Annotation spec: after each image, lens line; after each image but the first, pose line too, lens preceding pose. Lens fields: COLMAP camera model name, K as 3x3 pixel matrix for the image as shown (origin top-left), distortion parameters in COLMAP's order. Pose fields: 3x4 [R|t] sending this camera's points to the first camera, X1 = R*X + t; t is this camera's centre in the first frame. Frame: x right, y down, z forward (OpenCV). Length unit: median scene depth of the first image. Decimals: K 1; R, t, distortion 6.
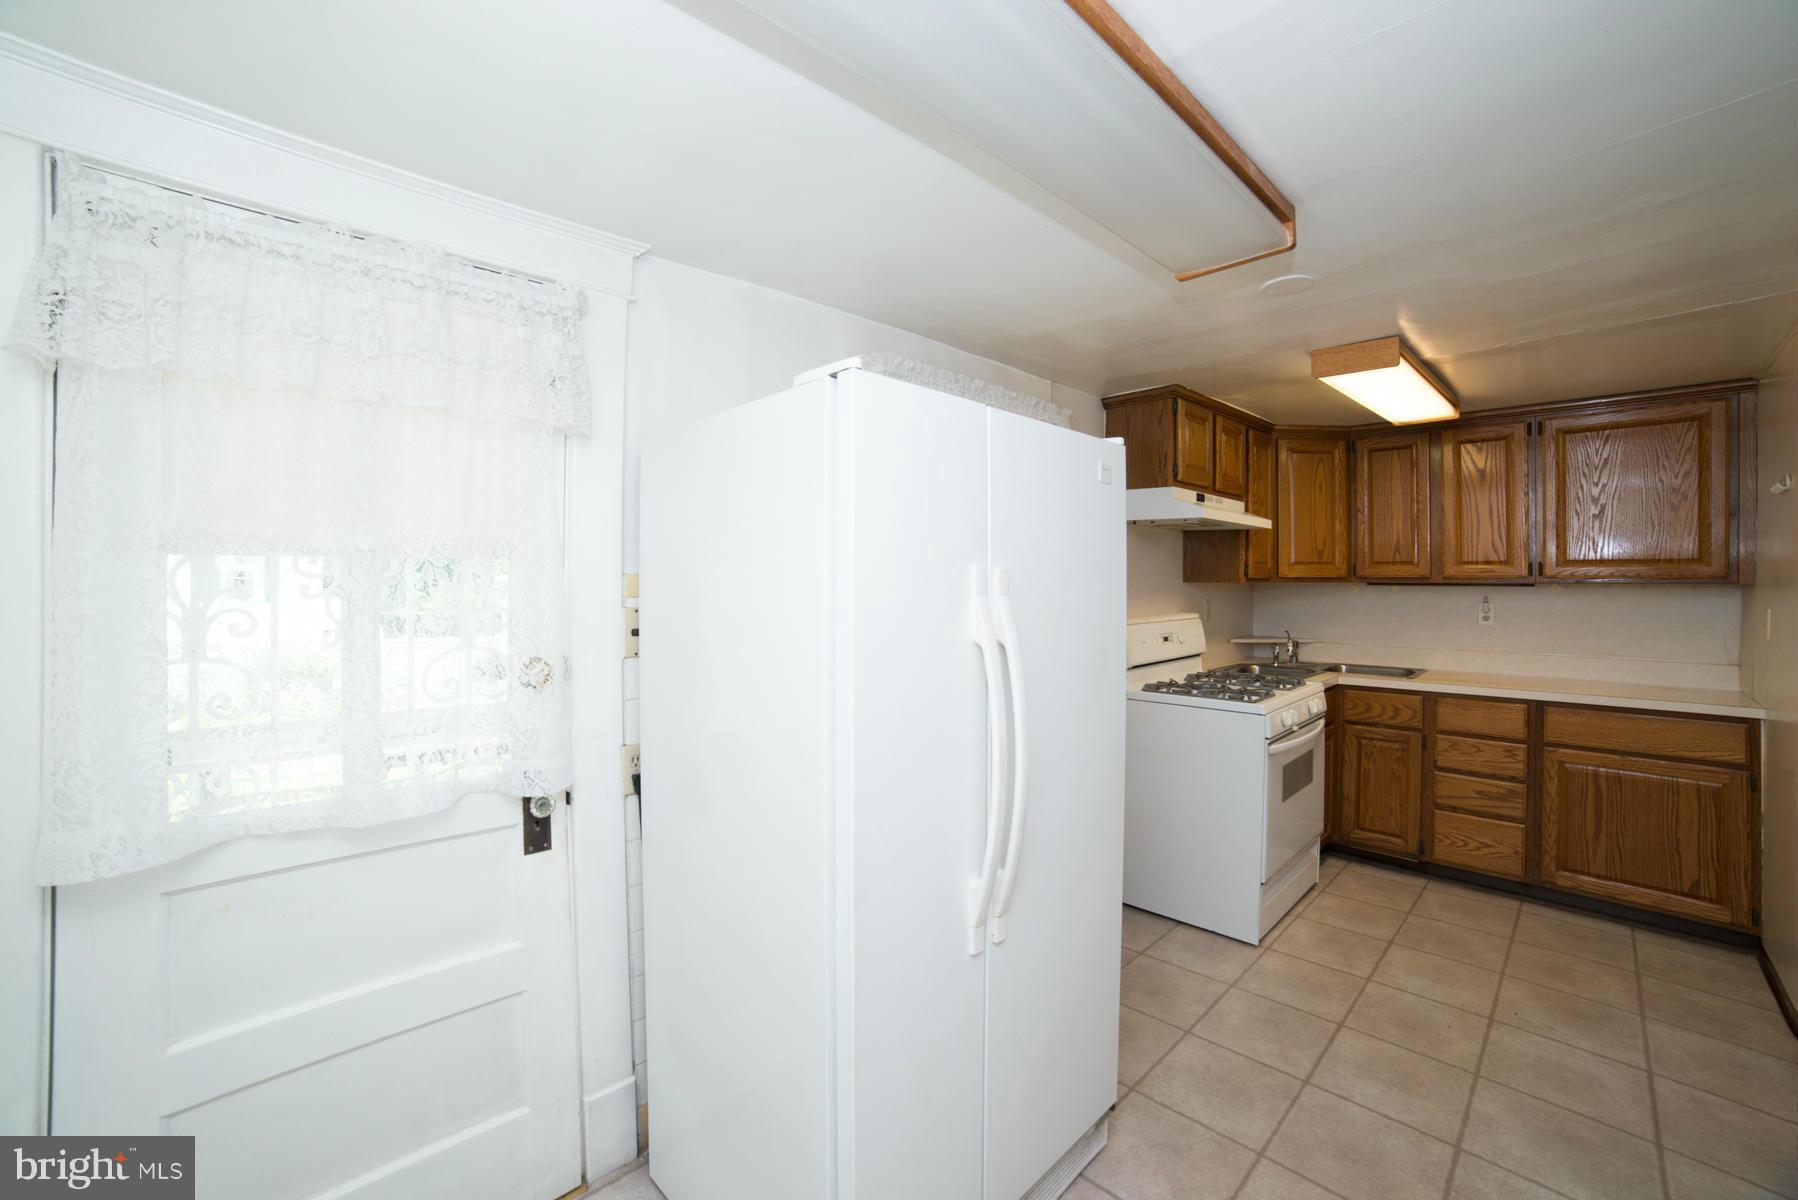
lens RADIAL K [[718.6, 0, 902.8], [0, 718.6, 579.3], [0, 0, 1]] dist [-0.085976, 0.025047]
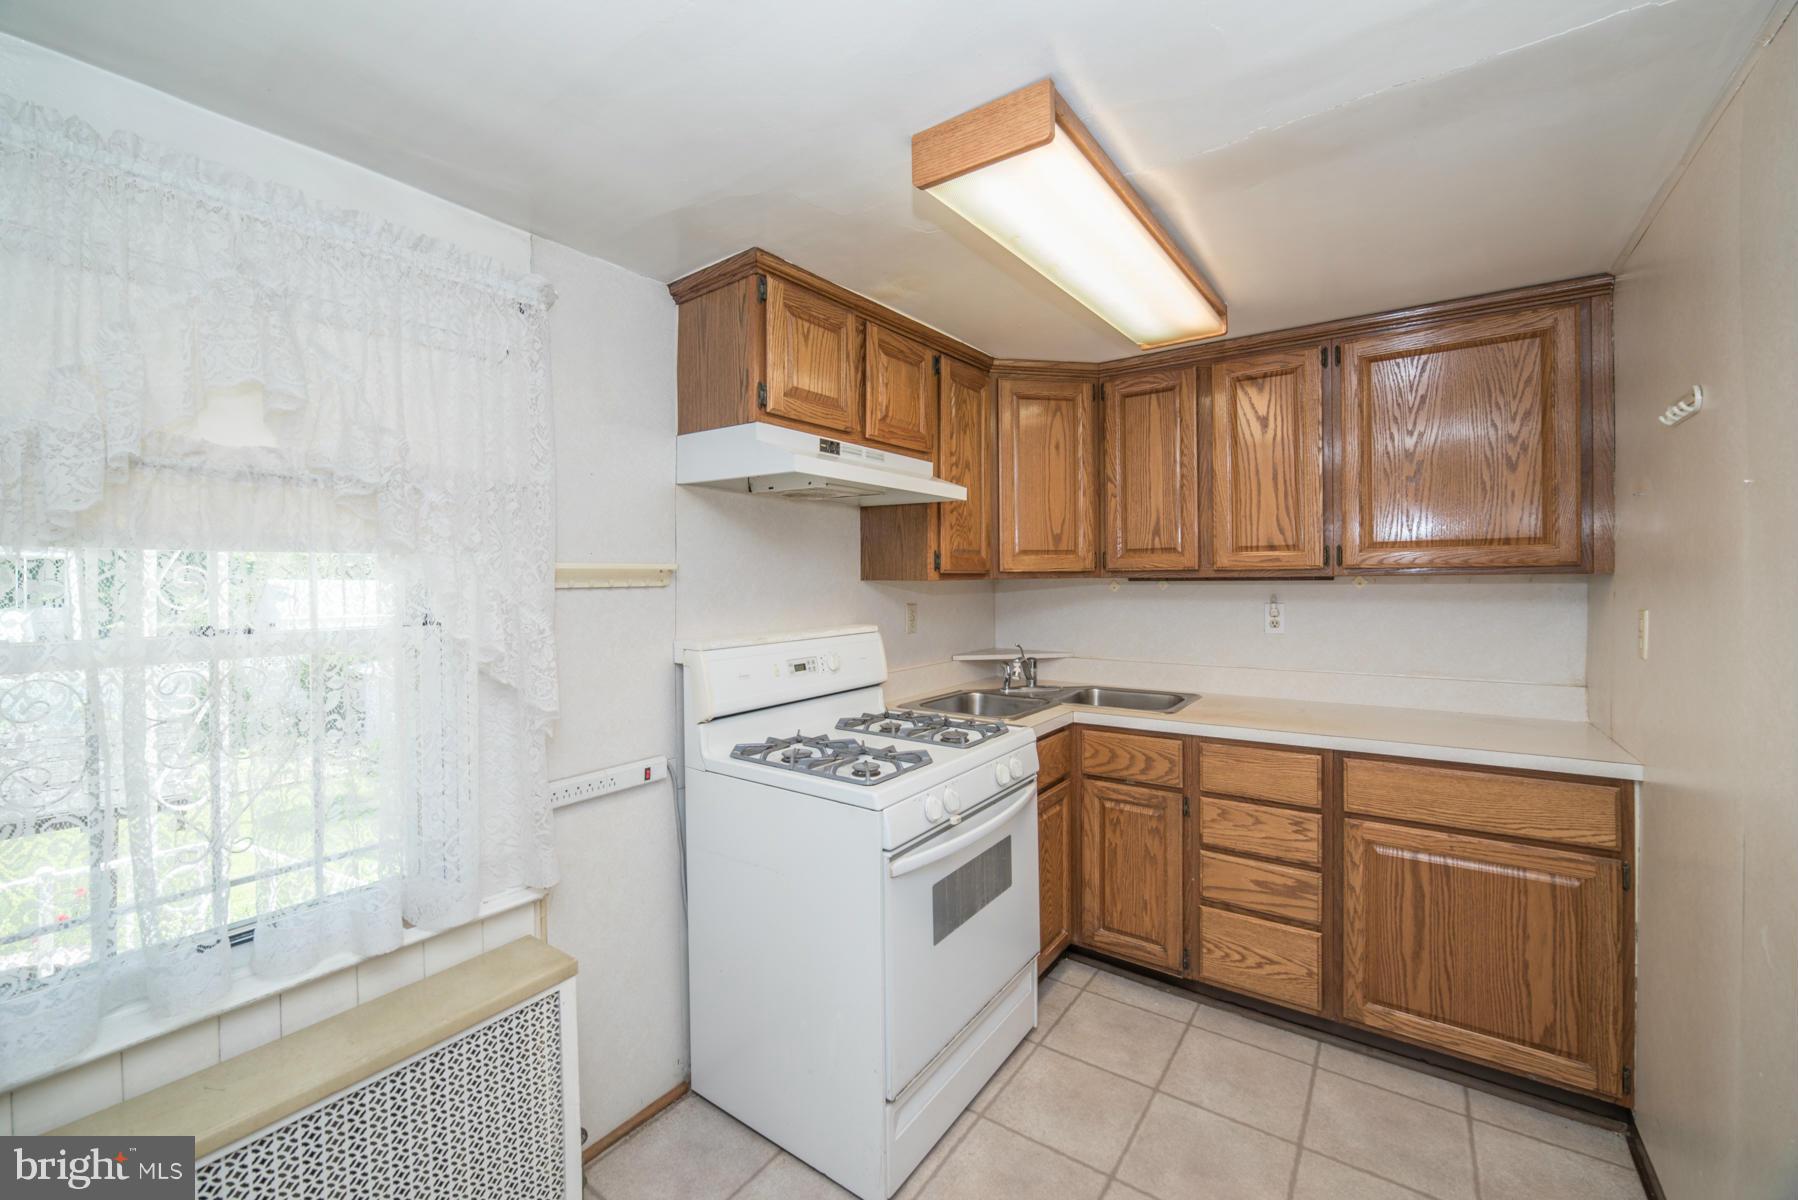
lens RADIAL K [[709.5, 0, 900.3], [0, 709.5, 579.8], [0, 0, 1]] dist [-0.025859, 0.003613]
pose [[0.985819, -0.012642, 0.167336, 0.366805], [0.012407, 0.999920, 0.002449, 0.002759], [-0.167353, -0.000338, 0.985897, 0.354746]]
